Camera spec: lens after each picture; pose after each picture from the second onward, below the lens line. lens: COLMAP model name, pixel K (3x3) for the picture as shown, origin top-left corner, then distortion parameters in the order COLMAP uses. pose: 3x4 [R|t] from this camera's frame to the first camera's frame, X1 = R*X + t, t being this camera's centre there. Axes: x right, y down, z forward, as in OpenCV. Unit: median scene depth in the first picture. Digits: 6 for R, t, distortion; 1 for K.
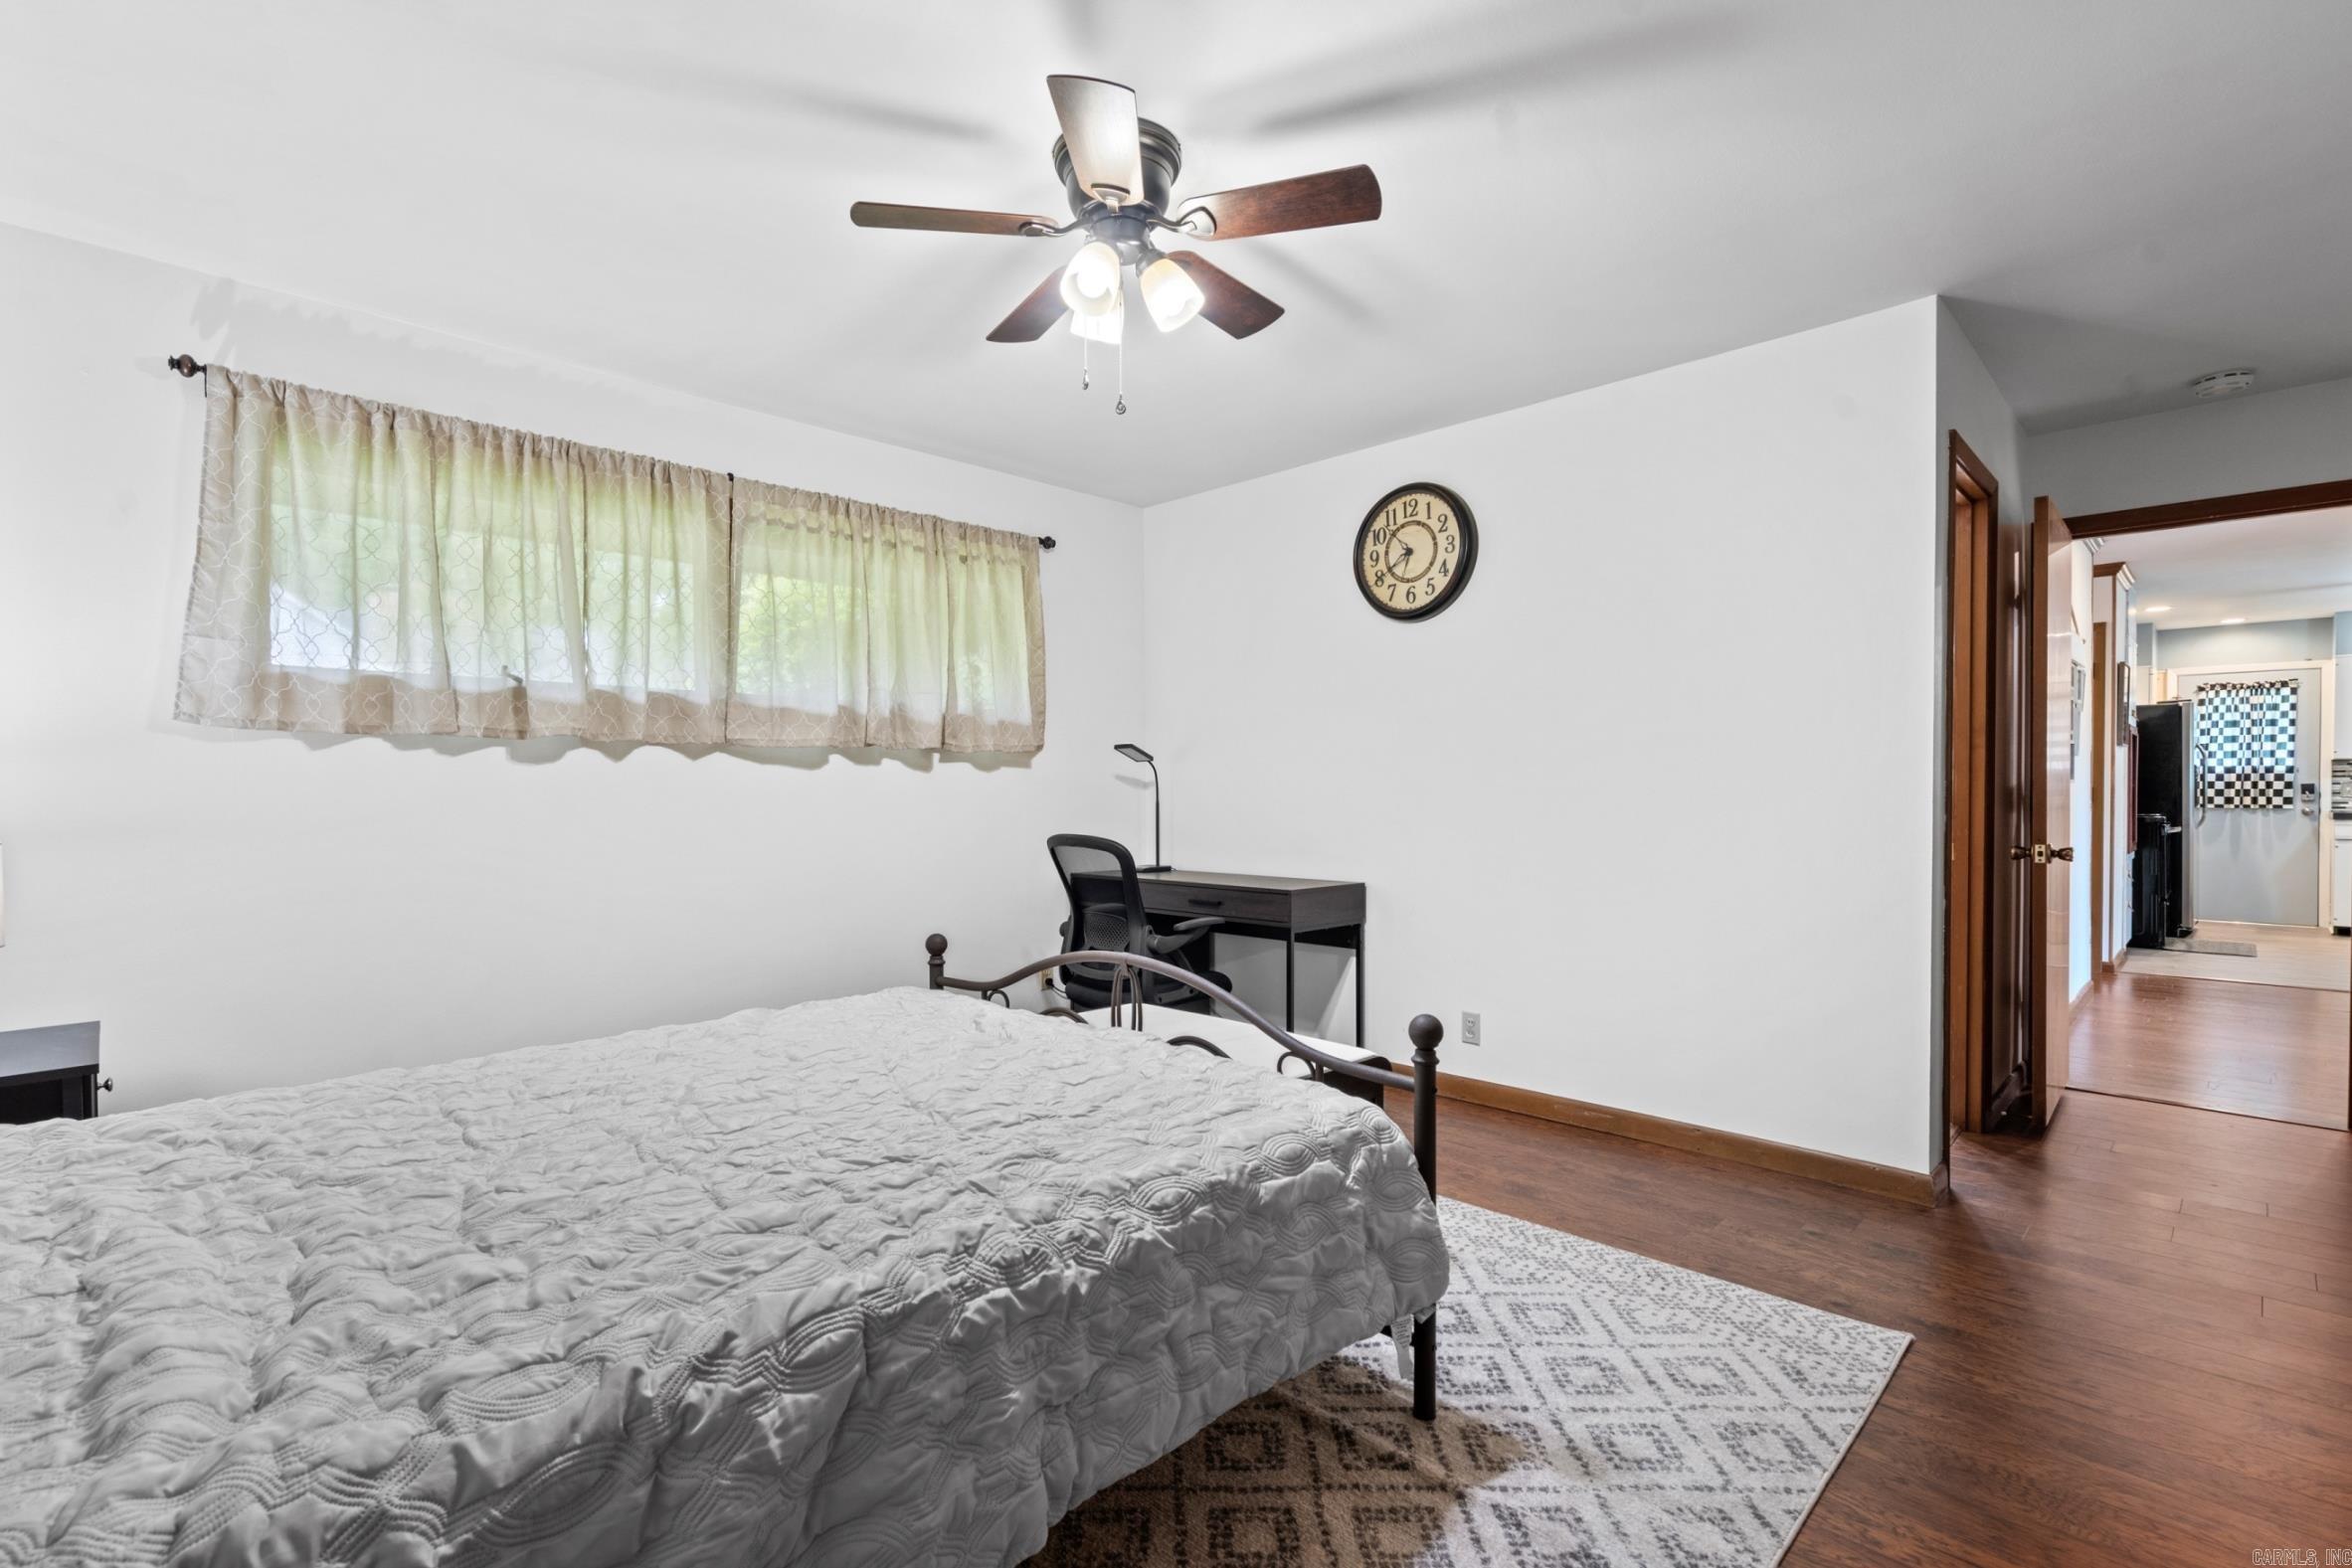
lens RADIAL K [[1080.9, 0, 1170.3], [0, 1080.9, 799.4], [0, 0, 1]] dist [-0.005216, 0.004427]
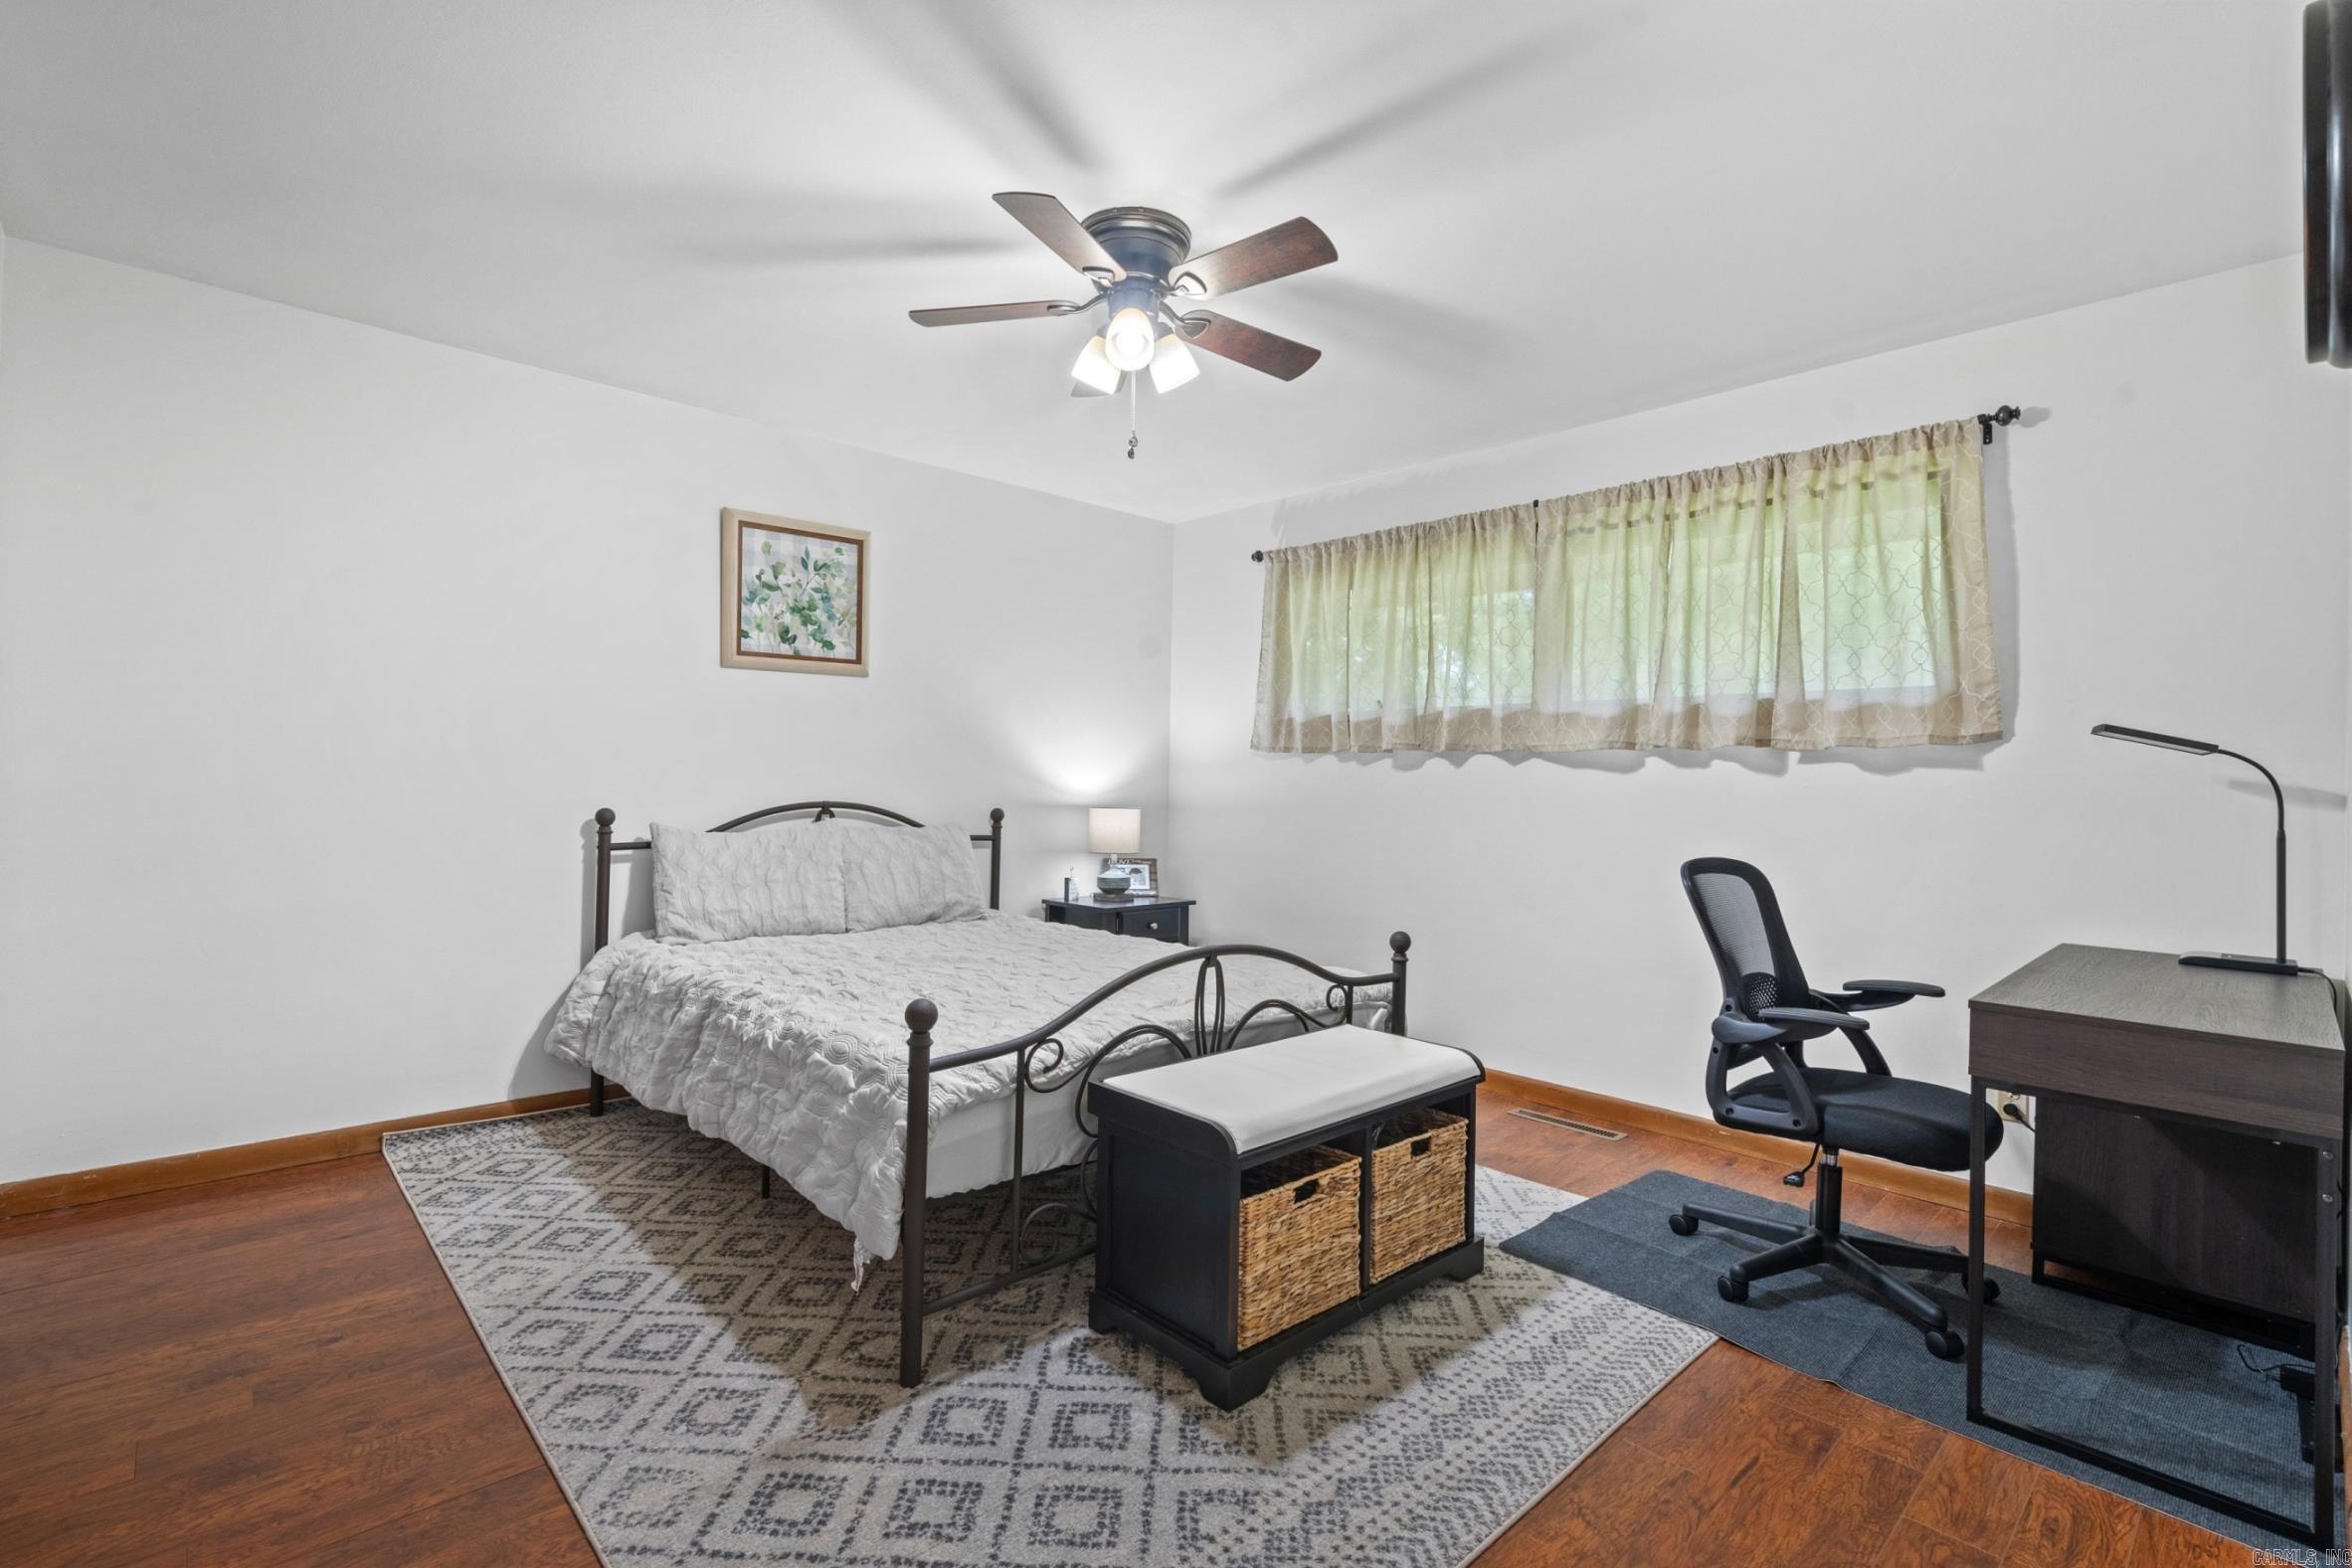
lens RADIAL K [[1080.9, 0, 1171.2], [0, 1080.9, 775.2], [0, 0, 1]] dist [-0.005216, 0.004427]
pose [[-0.035357, -0.007612, -0.999346, 0.891268], [-0.028919, 0.999560, -0.006590, -0.011618], [0.998956, 0.028667, -0.035562, 0.889958]]
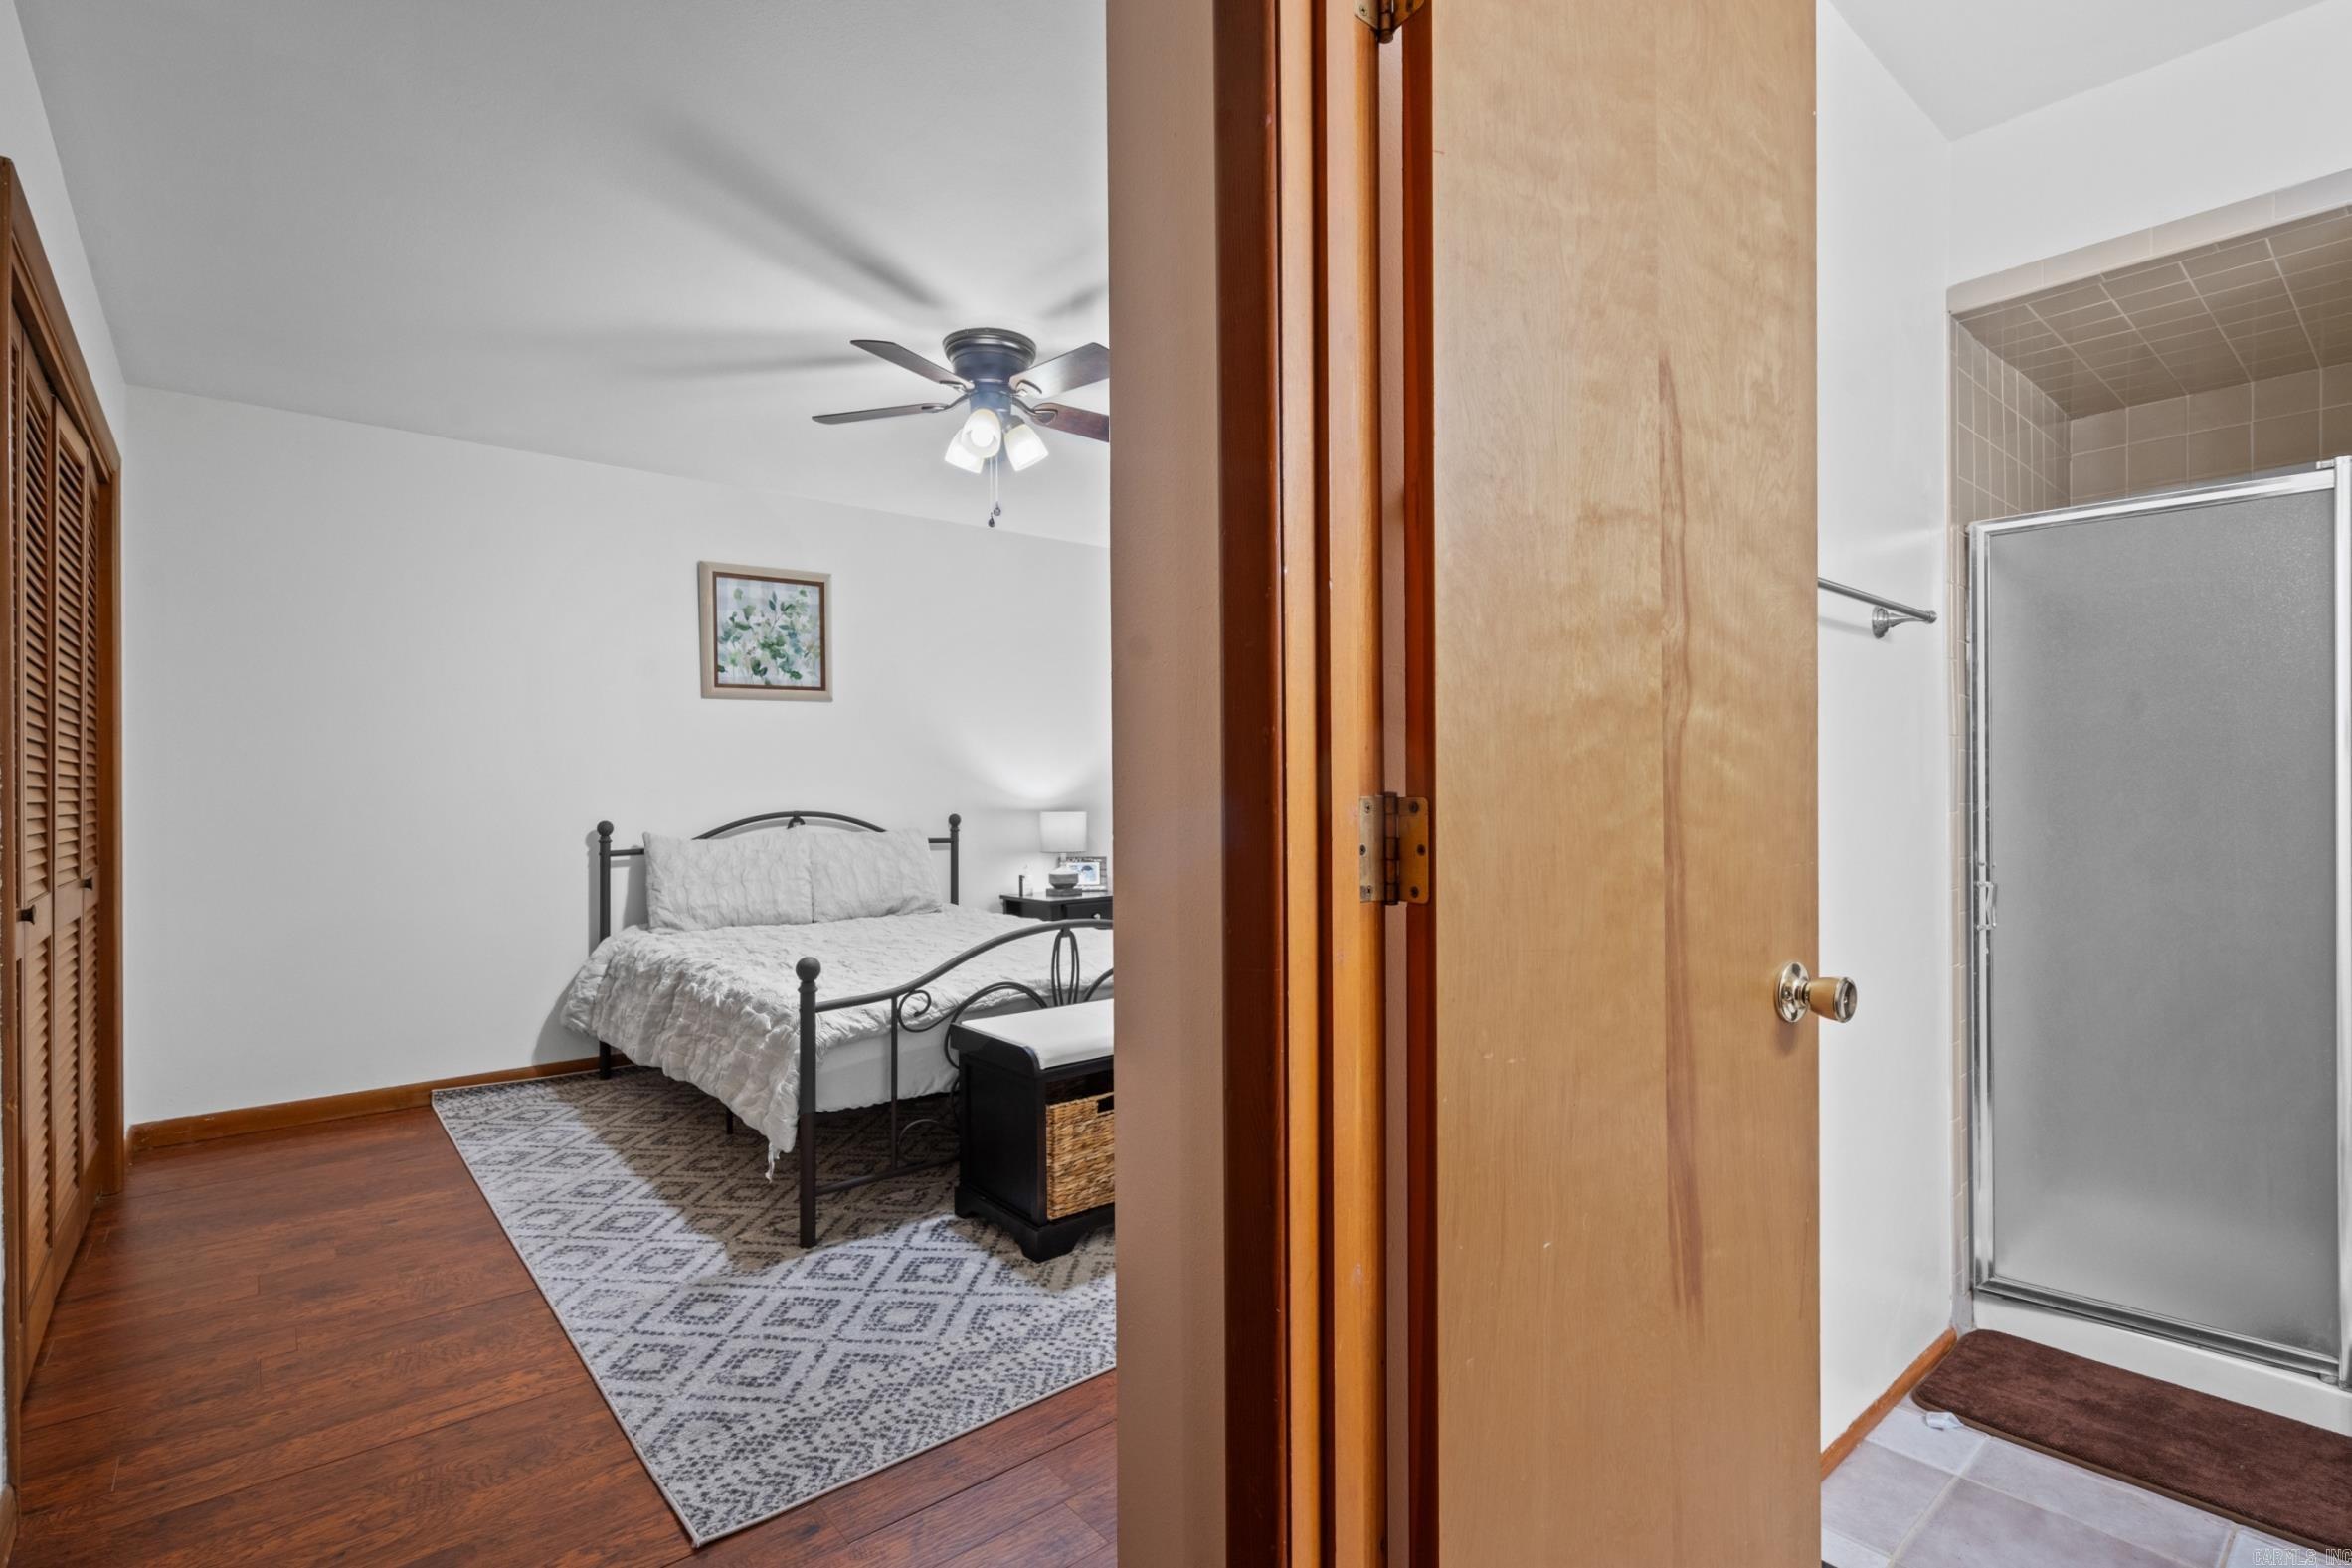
lens RADIAL K [[1080.9, 0, 1138.6], [0, 1080.9, 792.4], [0, 0, 1]] dist [-0.005216, 0.004427]
pose [[-0.091493, 0.005798, -0.995789, 1.101232], [-0.005401, 0.999965, 0.006319, -0.015824], [0.995791, 0.005956, -0.091458, 1.081356]]
